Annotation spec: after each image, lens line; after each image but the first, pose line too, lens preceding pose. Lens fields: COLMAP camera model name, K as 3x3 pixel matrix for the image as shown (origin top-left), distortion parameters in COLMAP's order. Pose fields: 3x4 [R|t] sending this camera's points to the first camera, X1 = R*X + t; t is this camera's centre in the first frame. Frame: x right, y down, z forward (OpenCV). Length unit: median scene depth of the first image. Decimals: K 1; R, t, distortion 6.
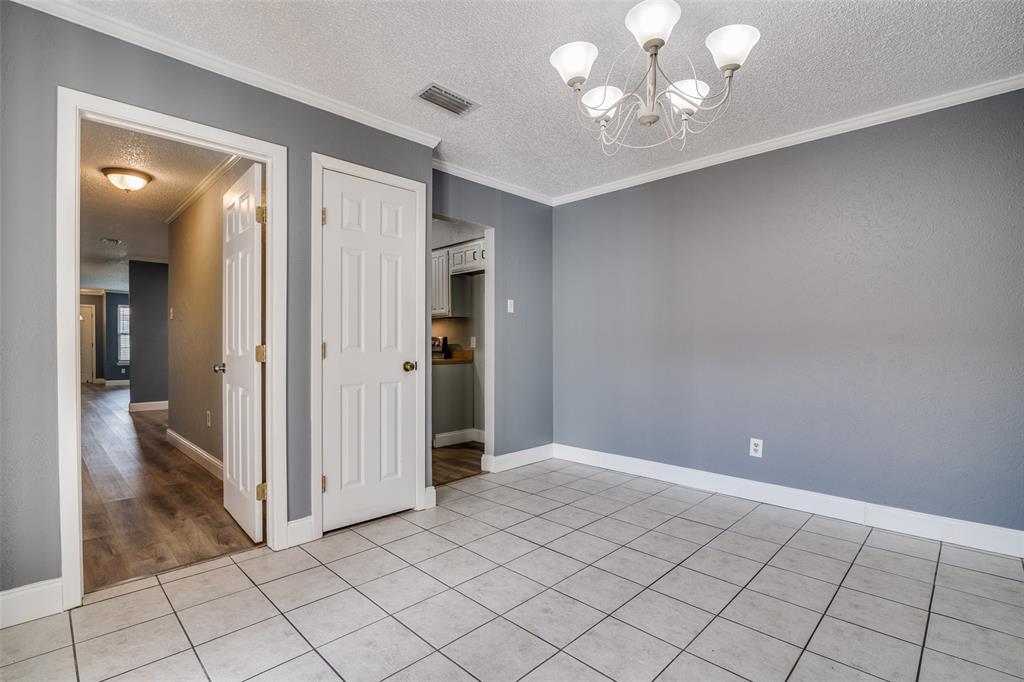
lens RADIAL K [[478.8, 0, 510.6], [0, 478.8, 344.7], [0, 0, 1]] dist [-0.017537, -0.000298]
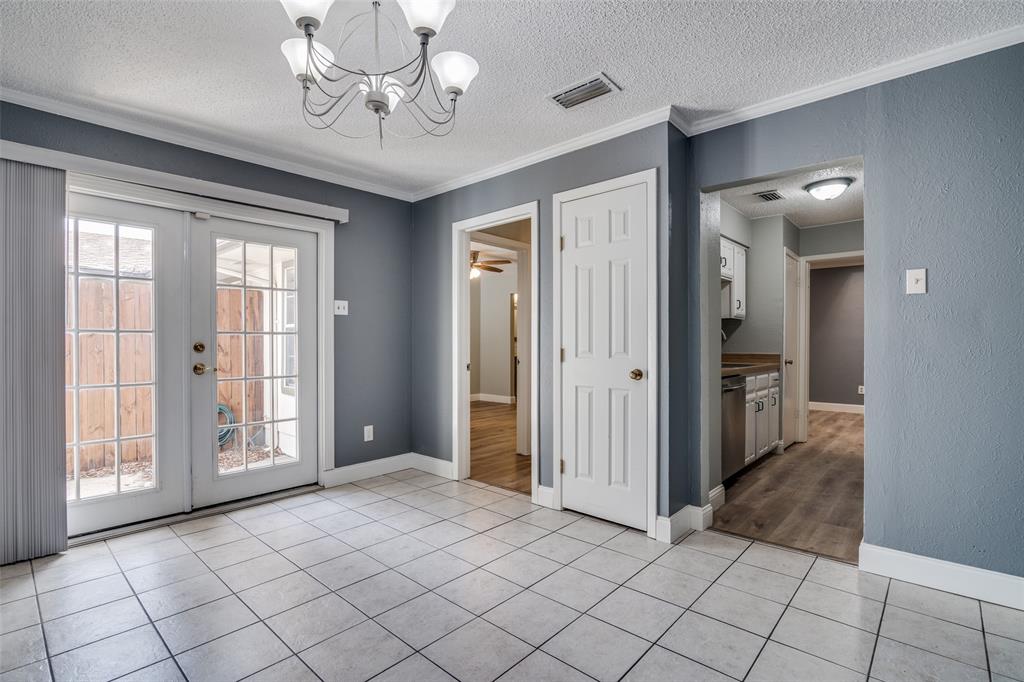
lens RADIAL K [[478.8, 0, 497.2], [0, 478.8, 343.2], [0, 0, 1]] dist [-0.017537, -0.000298]
pose [[0.031971, -0.000900, -0.999488, 0.765051], [0.000433, 1.000000, -0.000887, -0.016197], [0.999489, -0.000404, 0.031972, 0.761973]]
